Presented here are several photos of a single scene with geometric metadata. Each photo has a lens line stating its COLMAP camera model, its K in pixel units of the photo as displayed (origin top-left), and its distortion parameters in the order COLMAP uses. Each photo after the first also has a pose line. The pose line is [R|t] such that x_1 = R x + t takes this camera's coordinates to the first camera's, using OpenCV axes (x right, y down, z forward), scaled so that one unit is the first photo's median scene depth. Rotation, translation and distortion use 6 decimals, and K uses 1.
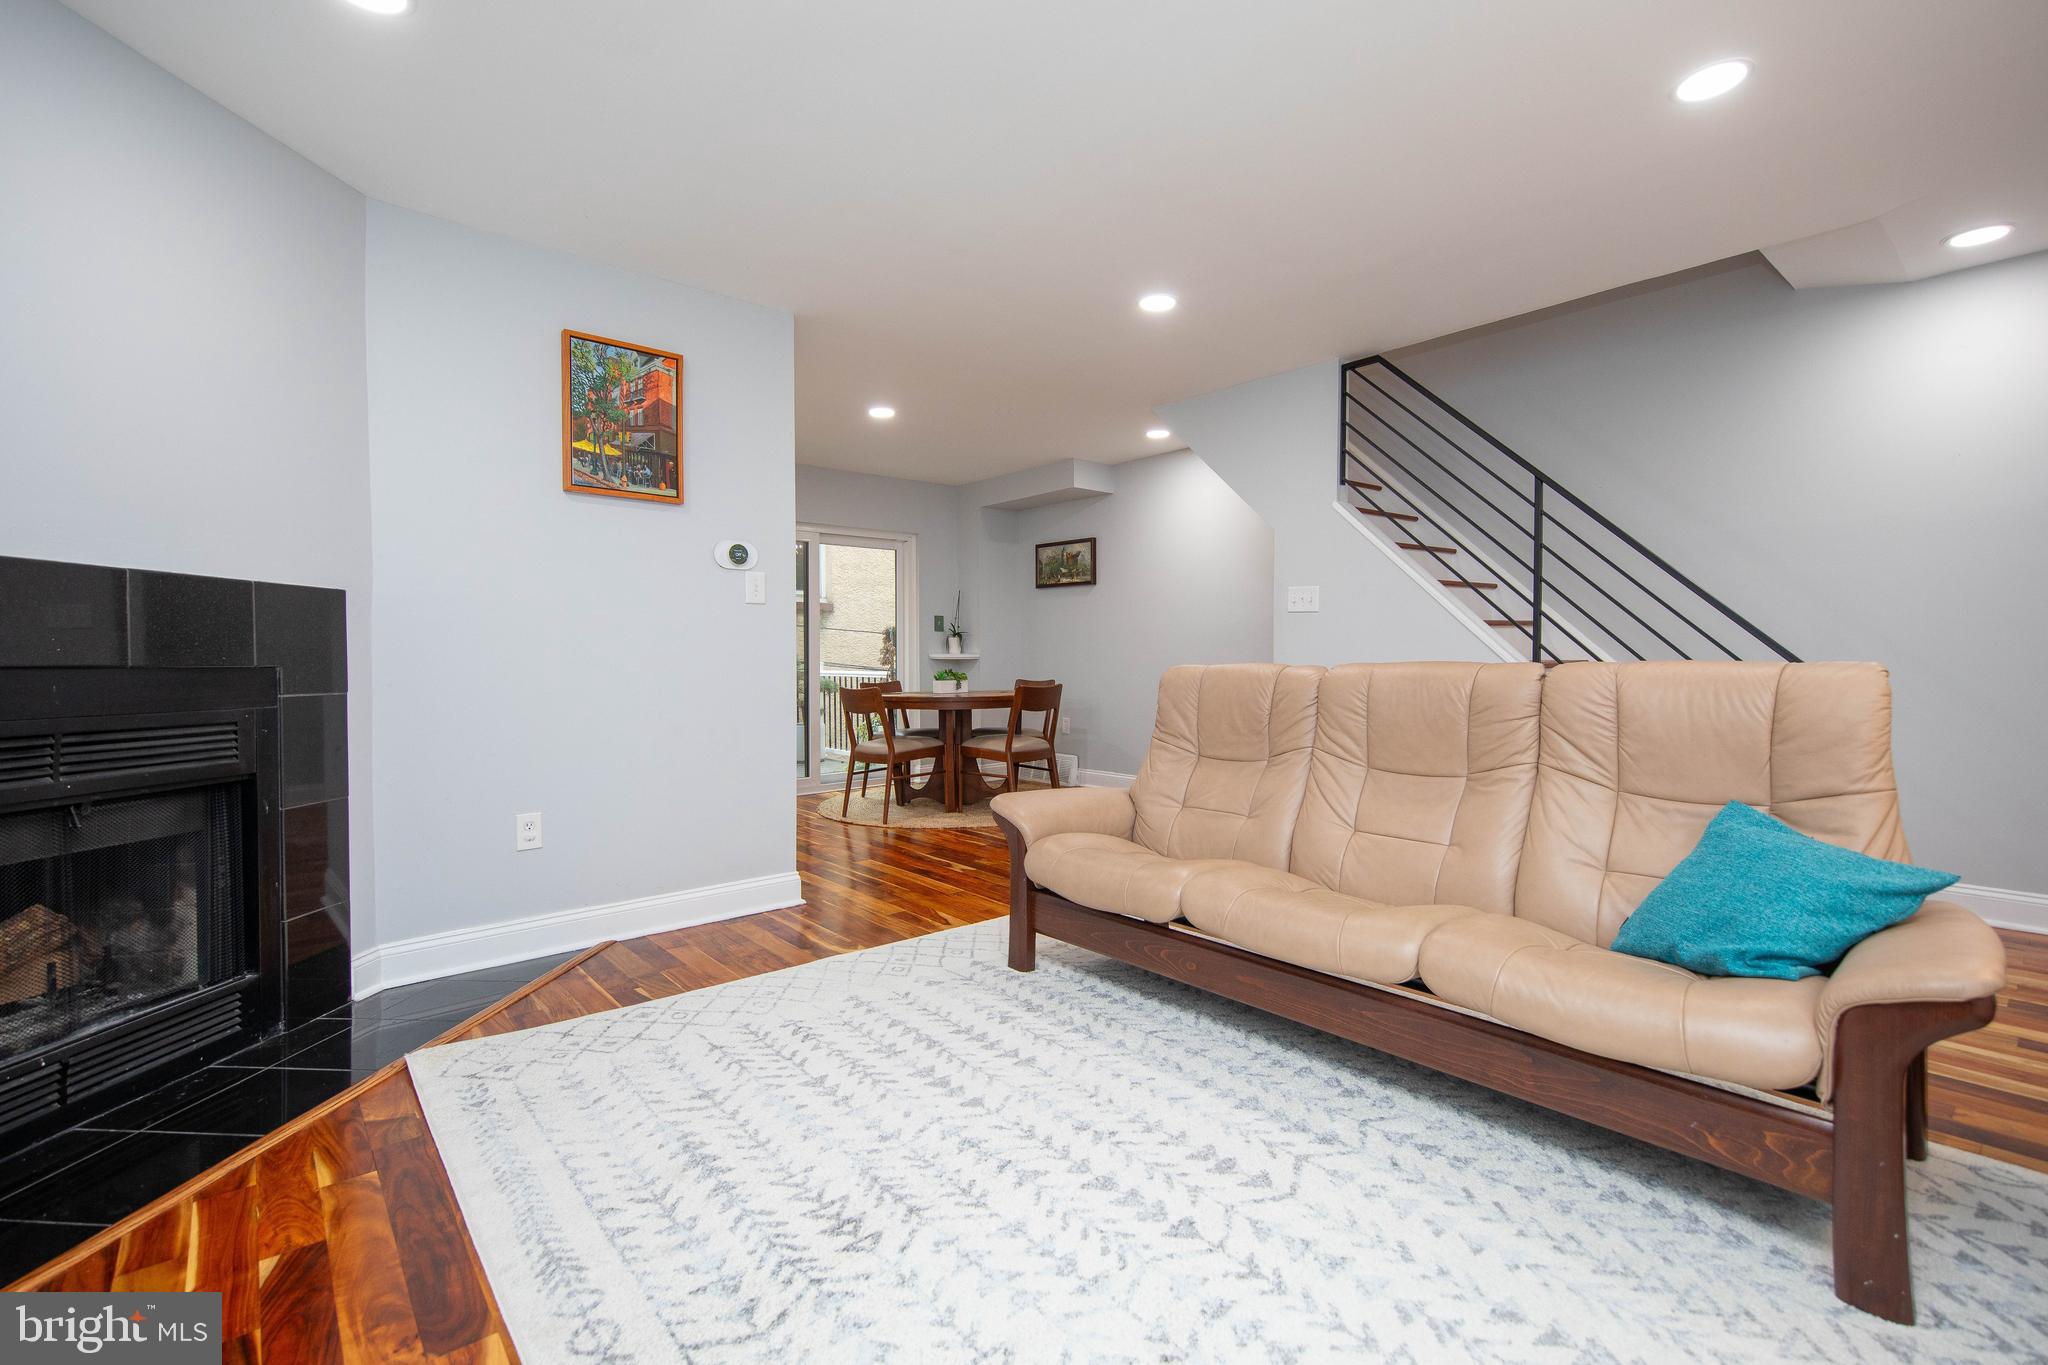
lens RADIAL K [[894.7, 0, 1062.9], [0, 894.7, 677.9], [0, 0, 1]] dist [0.016765, -0.007861]
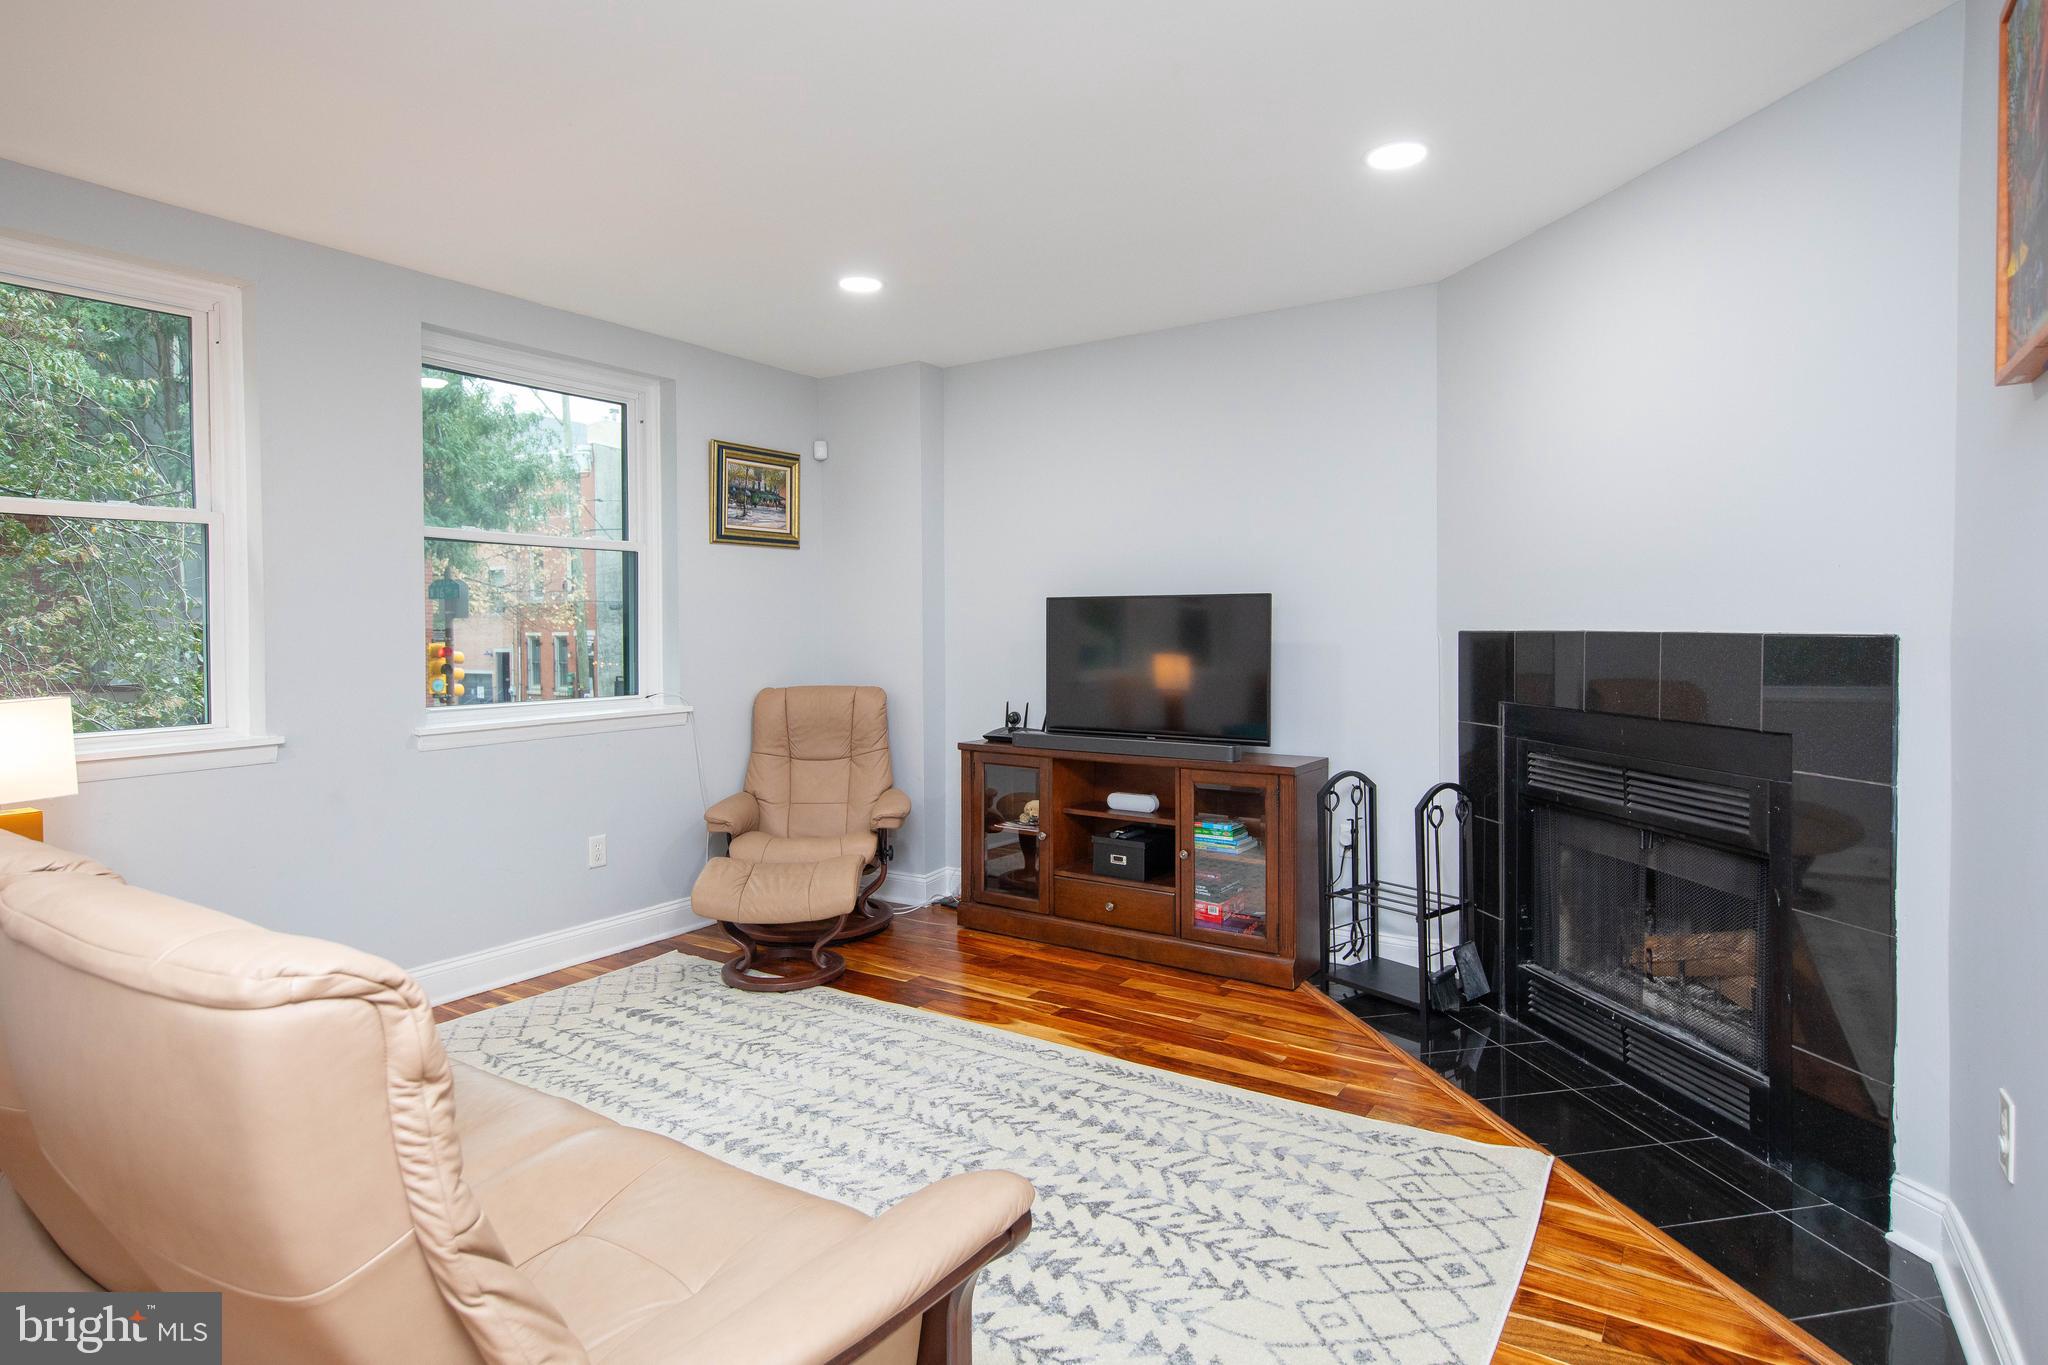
lens RADIAL K [[1086.8, 0, 1068.3], [0, 1086.8, 647.2], [0, 0, 1]] dist [0.001974, -0.000048]
pose [[-0.964779, 0.011115, -0.262825, 0.028333], [0.000252, 0.999145, 0.041333, -0.140076], [0.263060, 0.039811, -0.963958, 1.868047]]
